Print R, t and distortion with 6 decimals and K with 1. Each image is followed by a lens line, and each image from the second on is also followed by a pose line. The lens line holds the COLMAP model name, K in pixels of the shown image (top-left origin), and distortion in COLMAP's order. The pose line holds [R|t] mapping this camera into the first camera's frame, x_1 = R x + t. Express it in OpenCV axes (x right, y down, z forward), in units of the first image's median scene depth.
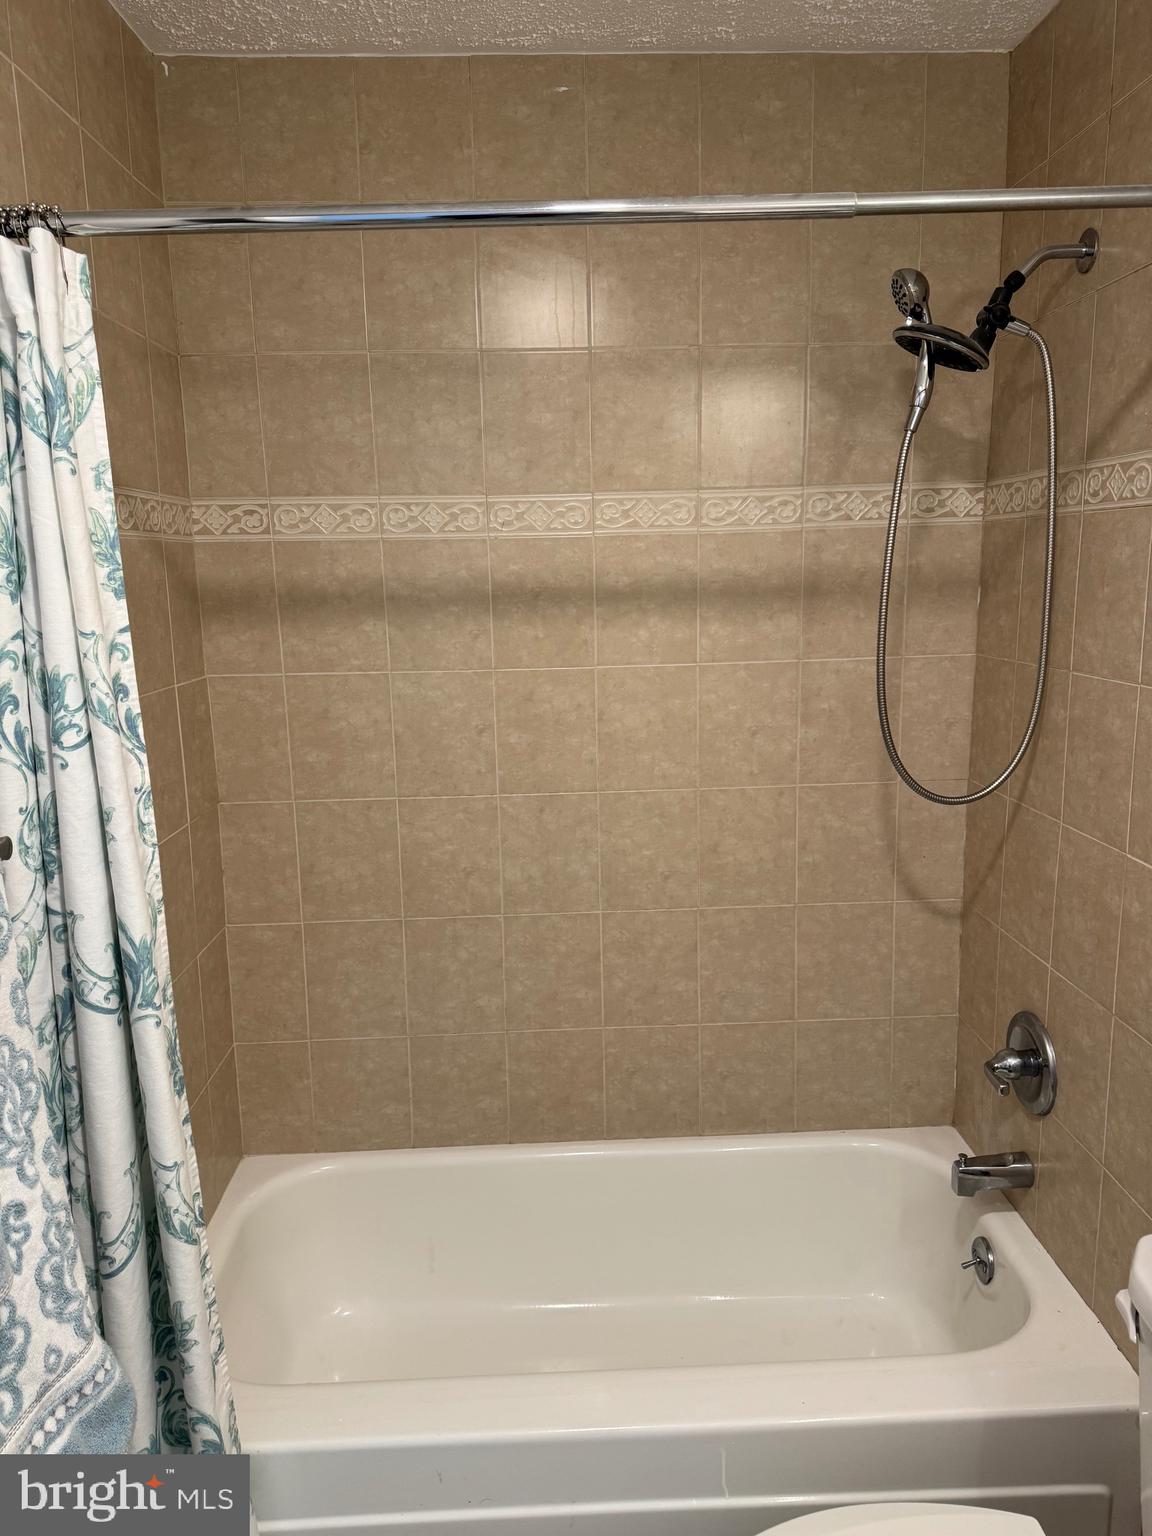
lens RADIAL K [[1073.4, 0, 577.0], [0, 1073.4, 755.7], [0, 0, 1]] dist [0.075678, -0.093341]
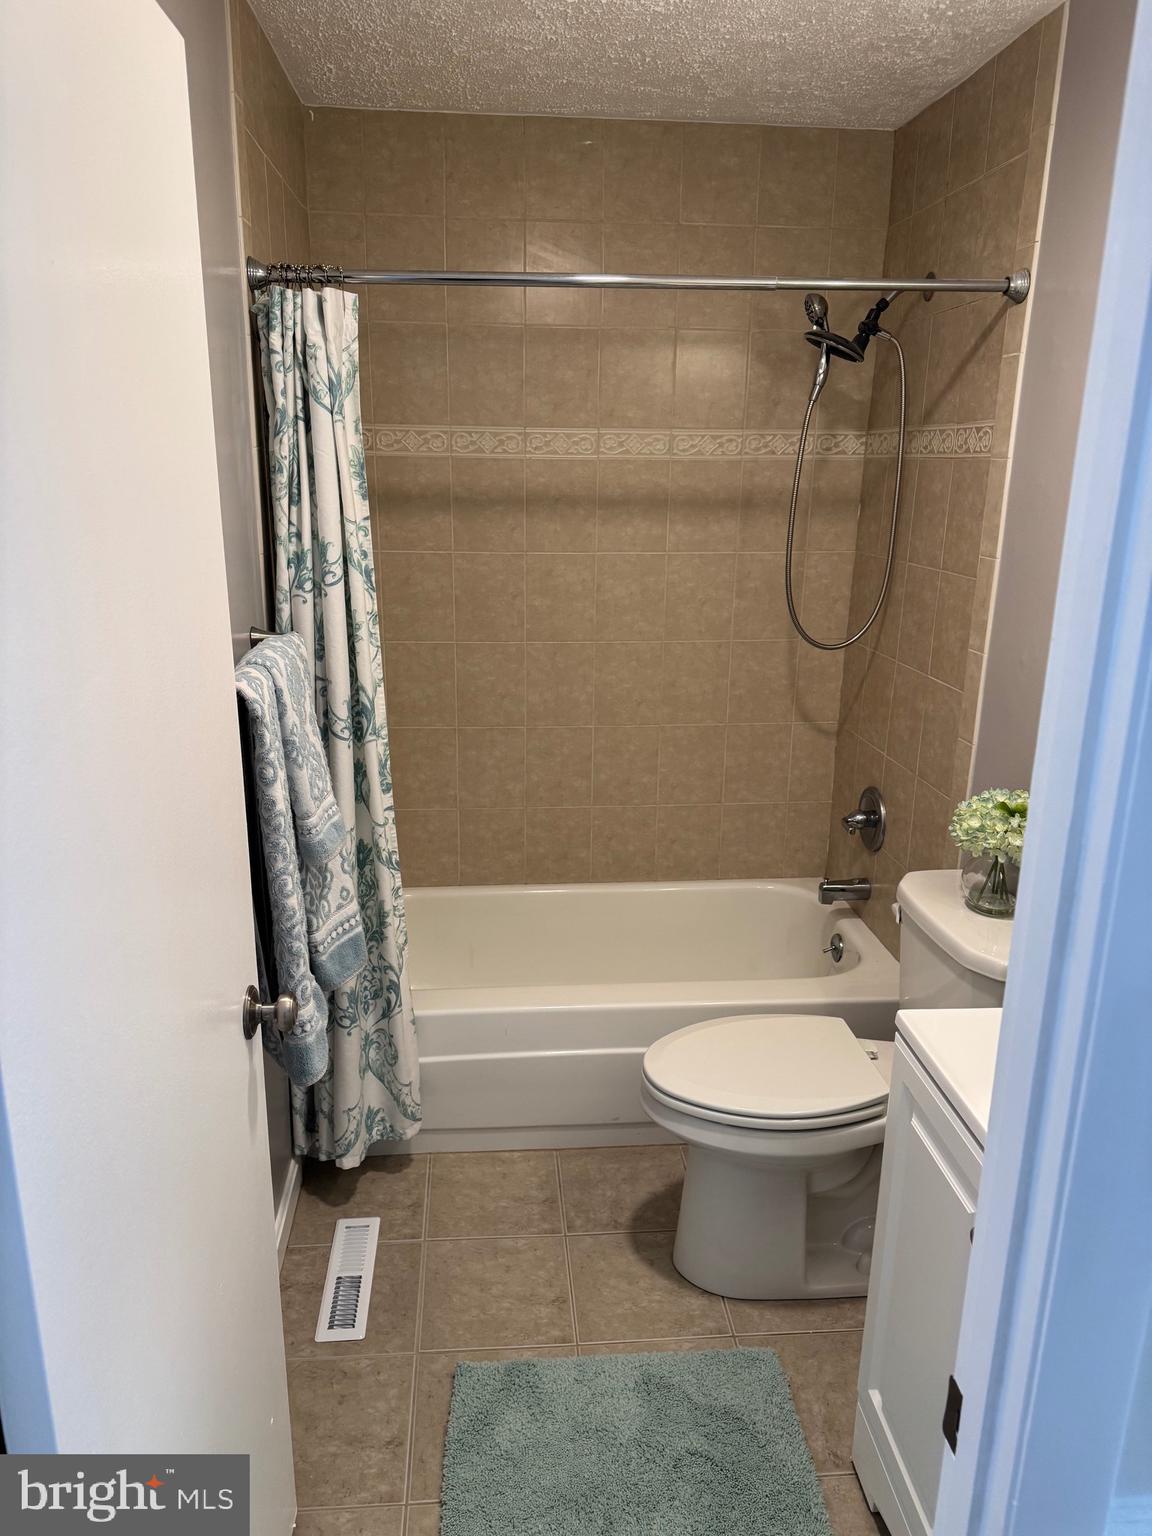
lens RADIAL K [[1073.4, 0, 578.1], [0, 1073.4, 770.4], [0, 0, 1]] dist [0.075678, -0.093341]
pose [[0.997677, 0.015926, 0.066239, -0.101405], [-0.022808, 0.994265, 0.104486, 0.059290], [-0.064196, -0.105754, 0.992318, -0.478969]]
